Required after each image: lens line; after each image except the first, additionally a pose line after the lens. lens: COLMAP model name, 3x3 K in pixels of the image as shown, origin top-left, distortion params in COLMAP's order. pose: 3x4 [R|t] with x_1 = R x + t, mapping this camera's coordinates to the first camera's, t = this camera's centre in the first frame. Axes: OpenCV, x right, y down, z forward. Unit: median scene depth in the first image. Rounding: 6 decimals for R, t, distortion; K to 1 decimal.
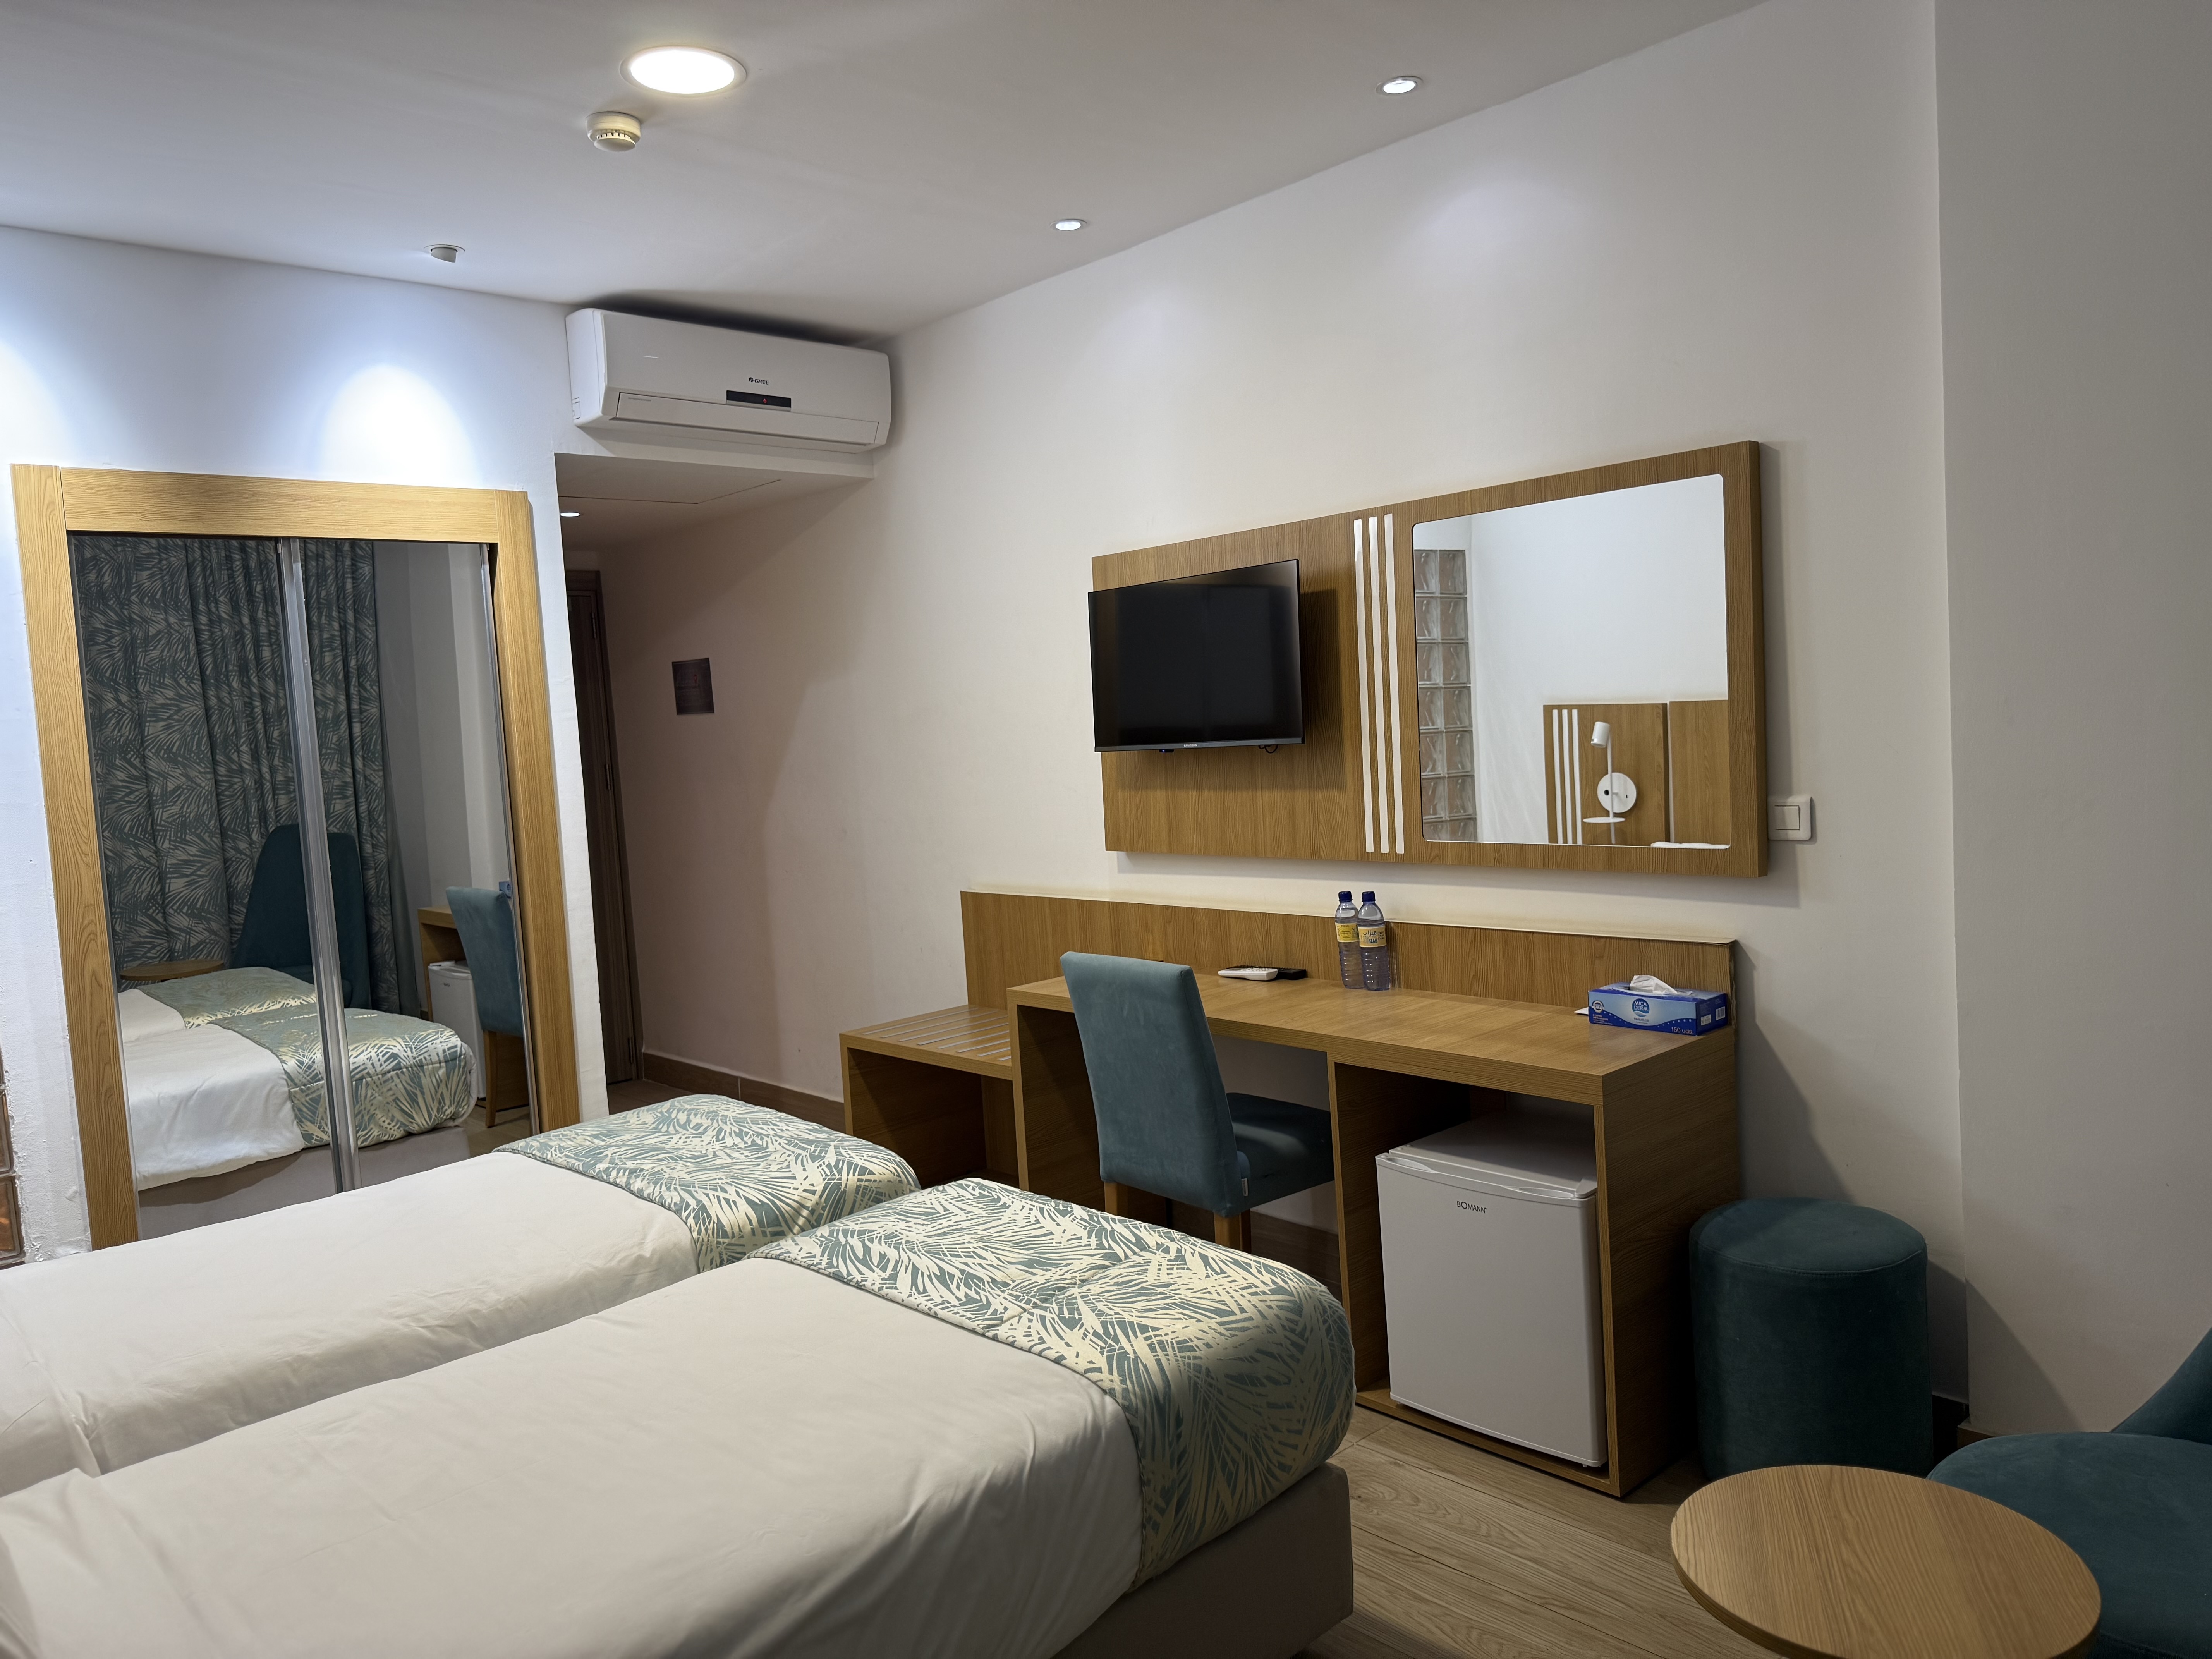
lens RADIAL K [[1574.2, 0, 1106.0], [0, 1574.2, 829.5], [0, 0, 1]] dist [0.162471, -0.278629]
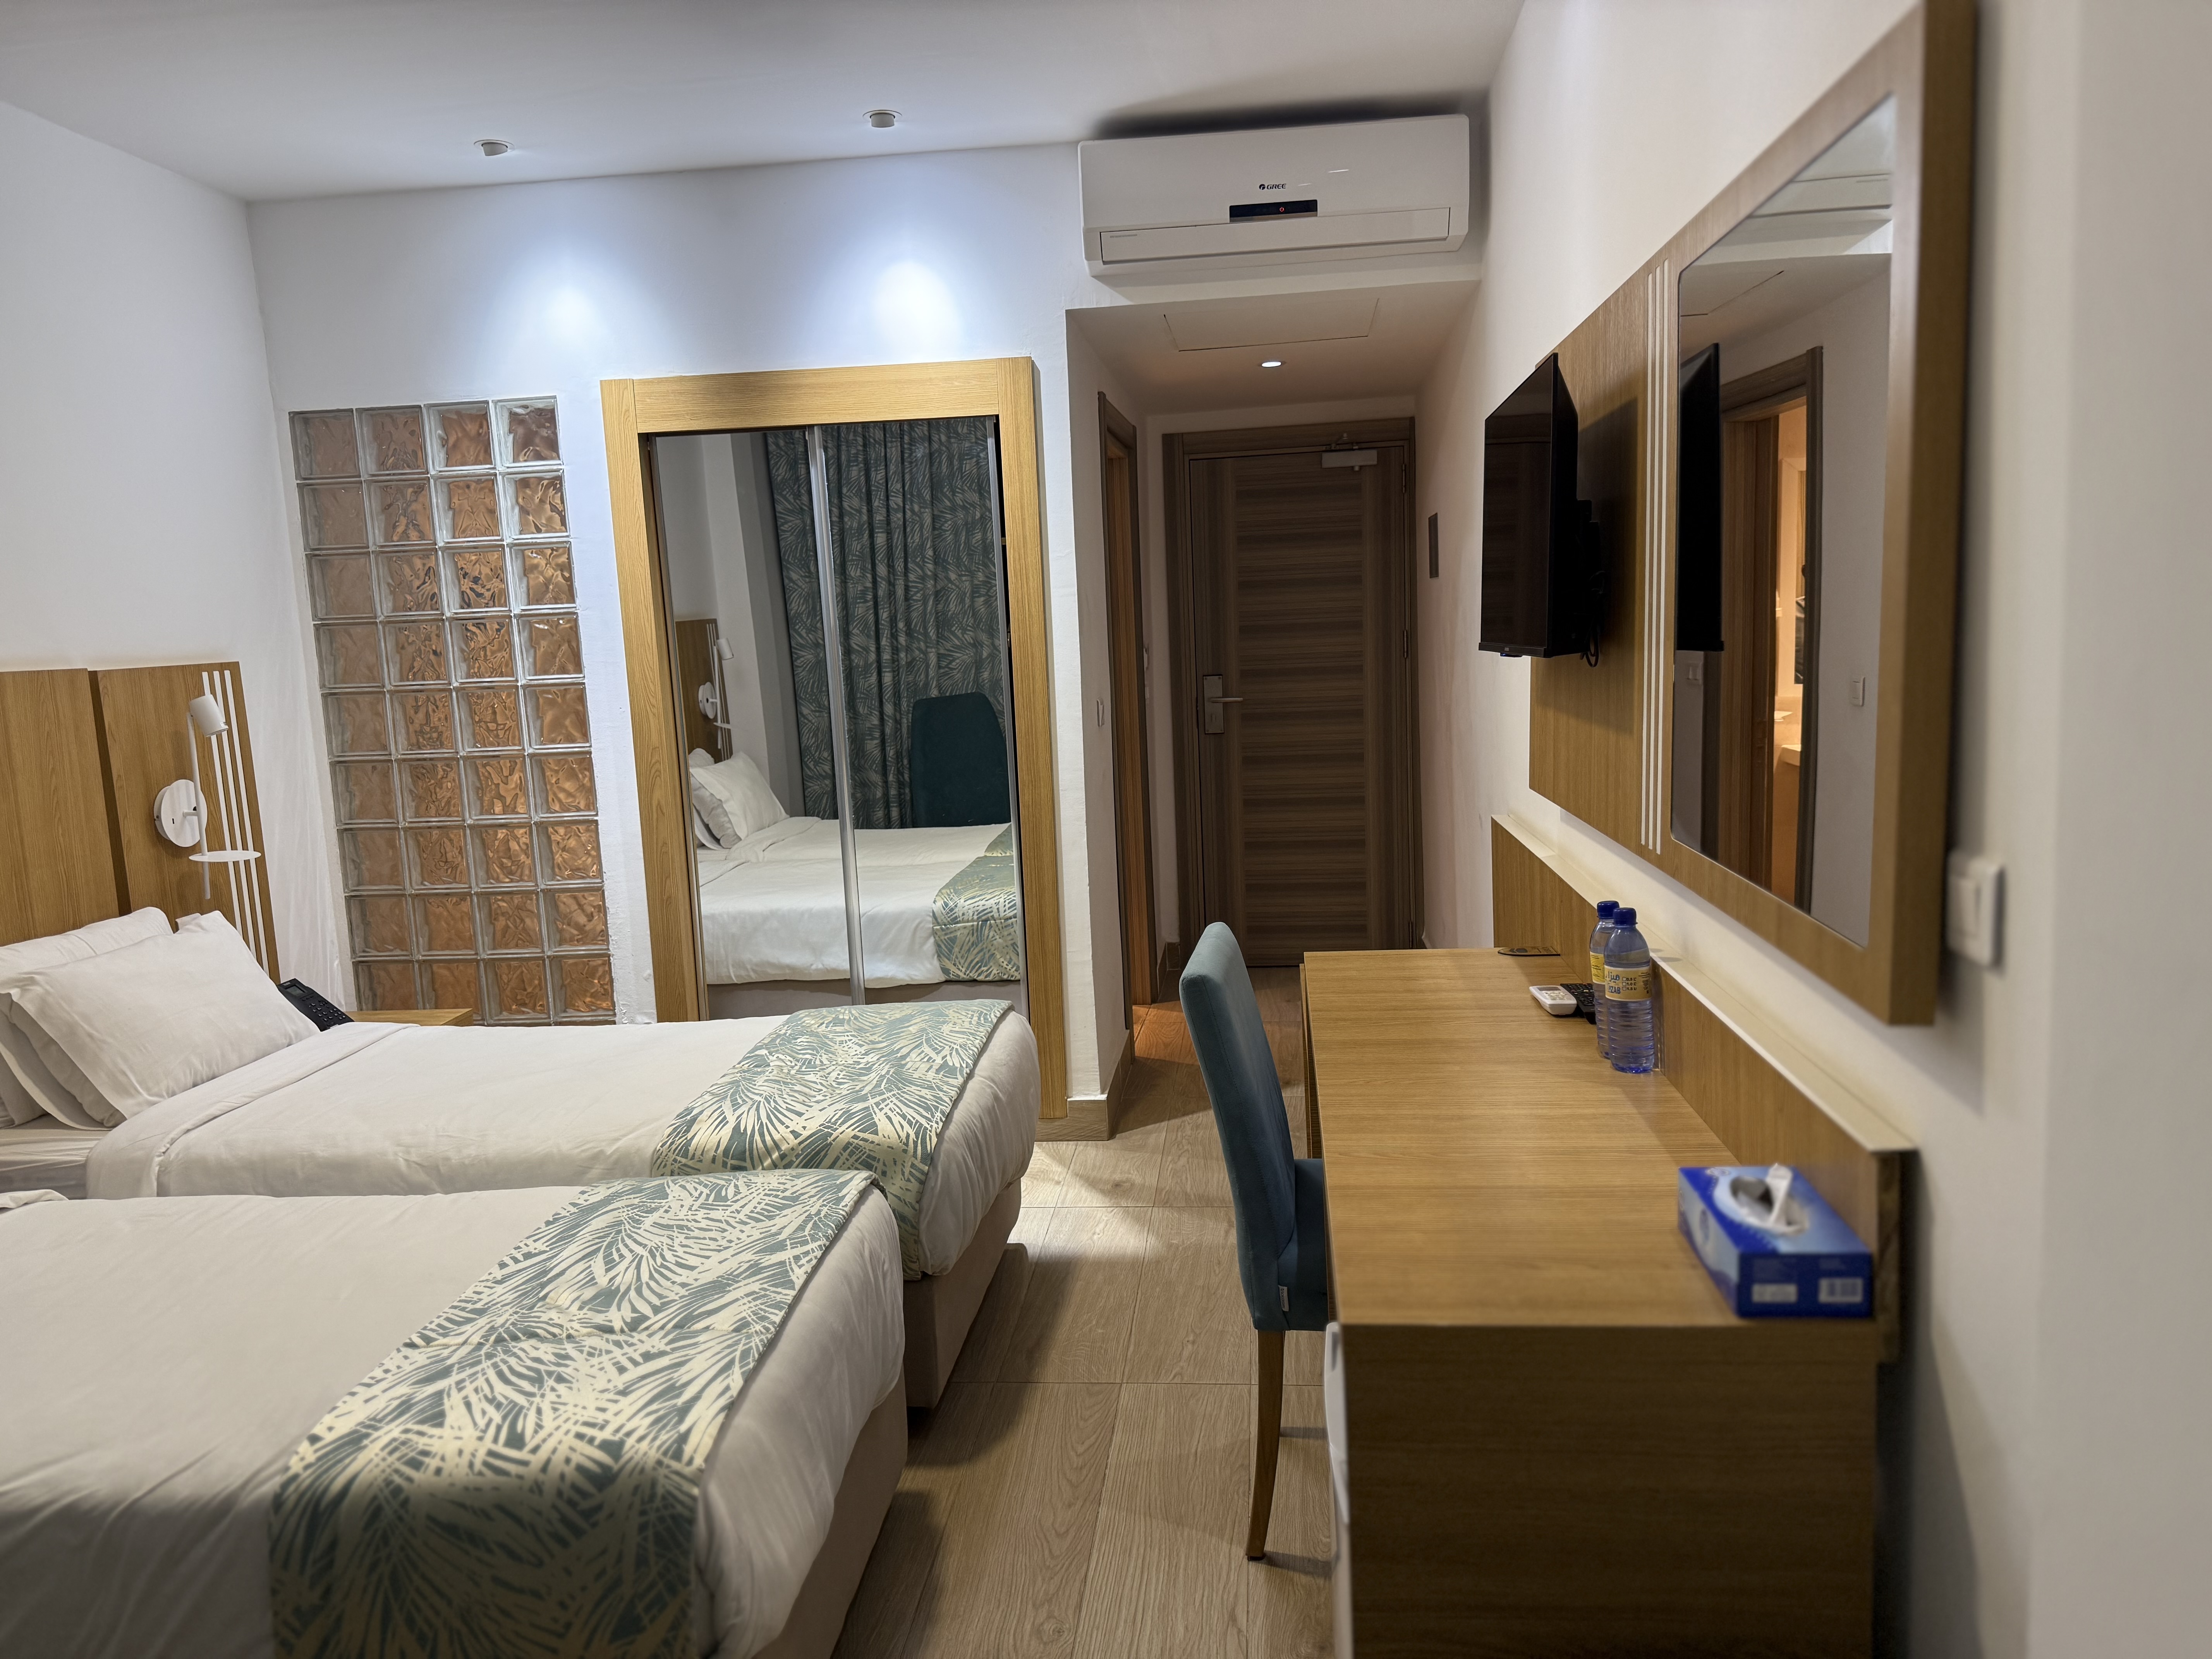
lens RADIAL K [[1574.2, 0, 1106.0], [0, 1574.2, 829.5], [0, 0, 1]] dist [0.162471, -0.278629]
pose [[0.653720, 0.127696, -0.745884, 0.592692], [-0.047947, 0.990669, 0.127580, -0.072248], [0.755216, -0.047639, 0.653743, 0.543700]]
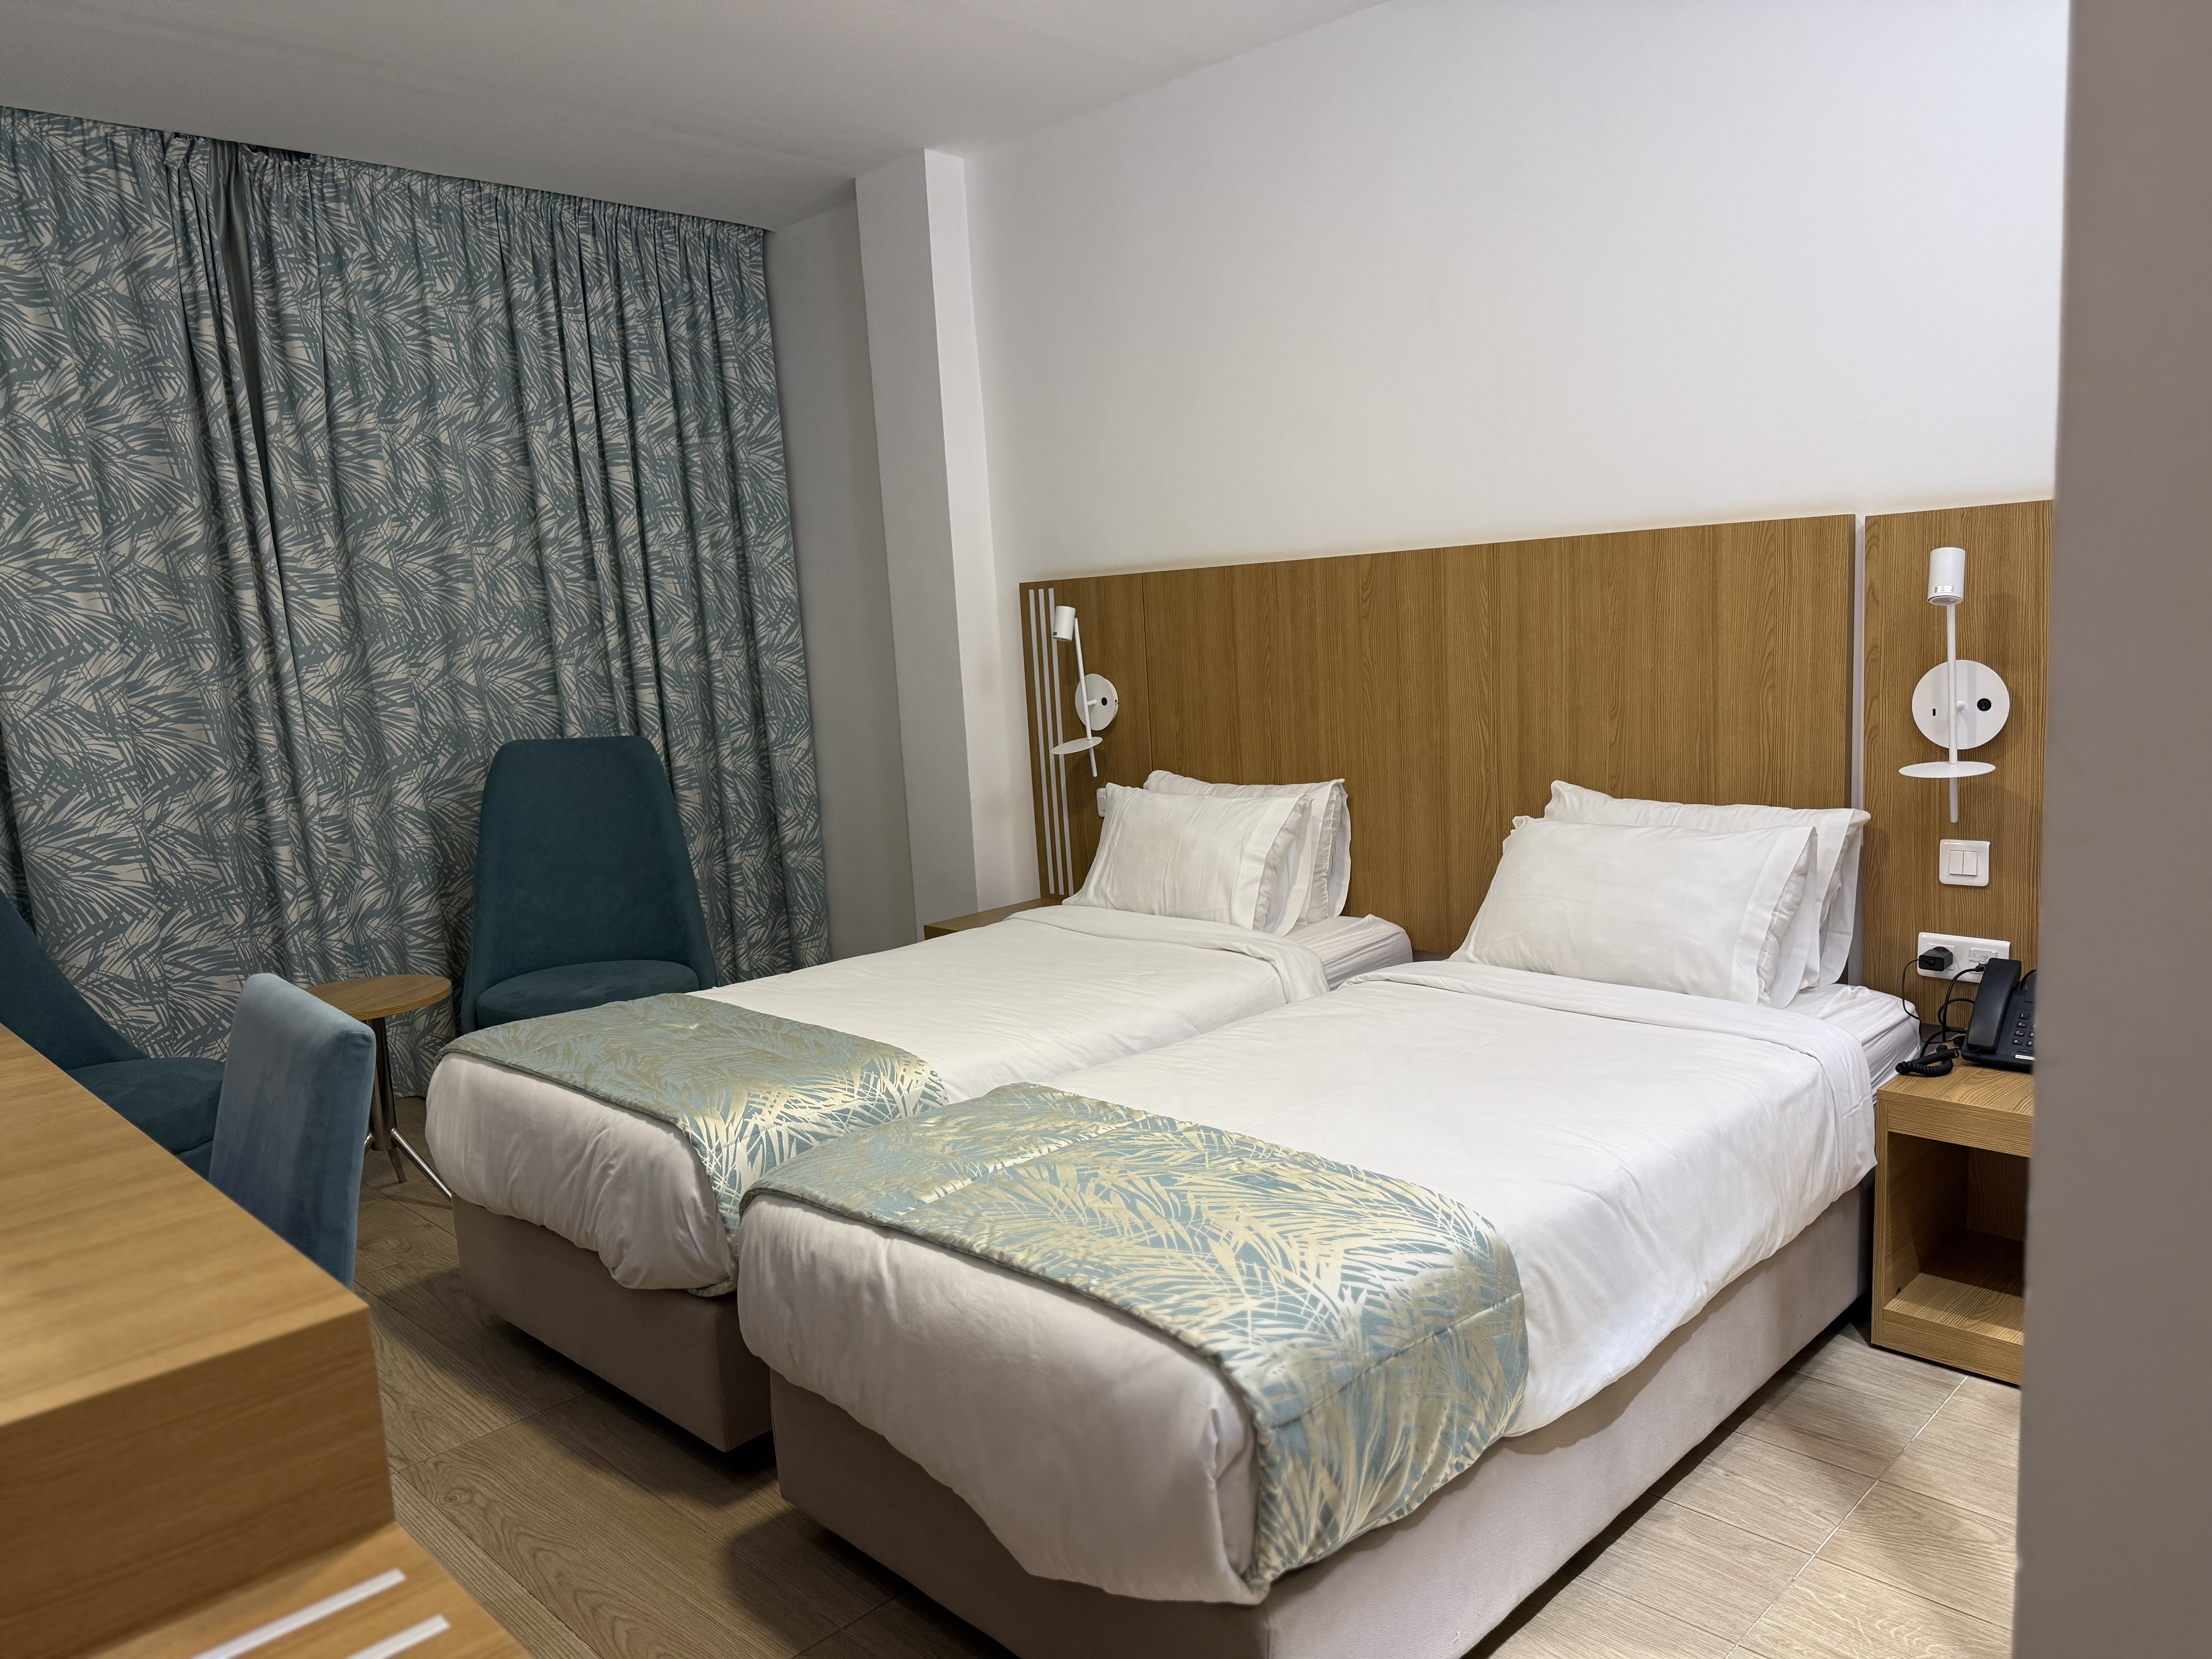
lens RADIAL K [[1574.2, 0, 1106.0], [0, 1574.2, 829.5], [0, 0, 1]] dist [0.162471, -0.278629]
pose [[-0.991682, 0.128716, -0.000172, -0.328437], [0.125444, 0.966774, 0.222737, -0.094886], [0.028836, 0.220863, -0.974878, 1.773355]]
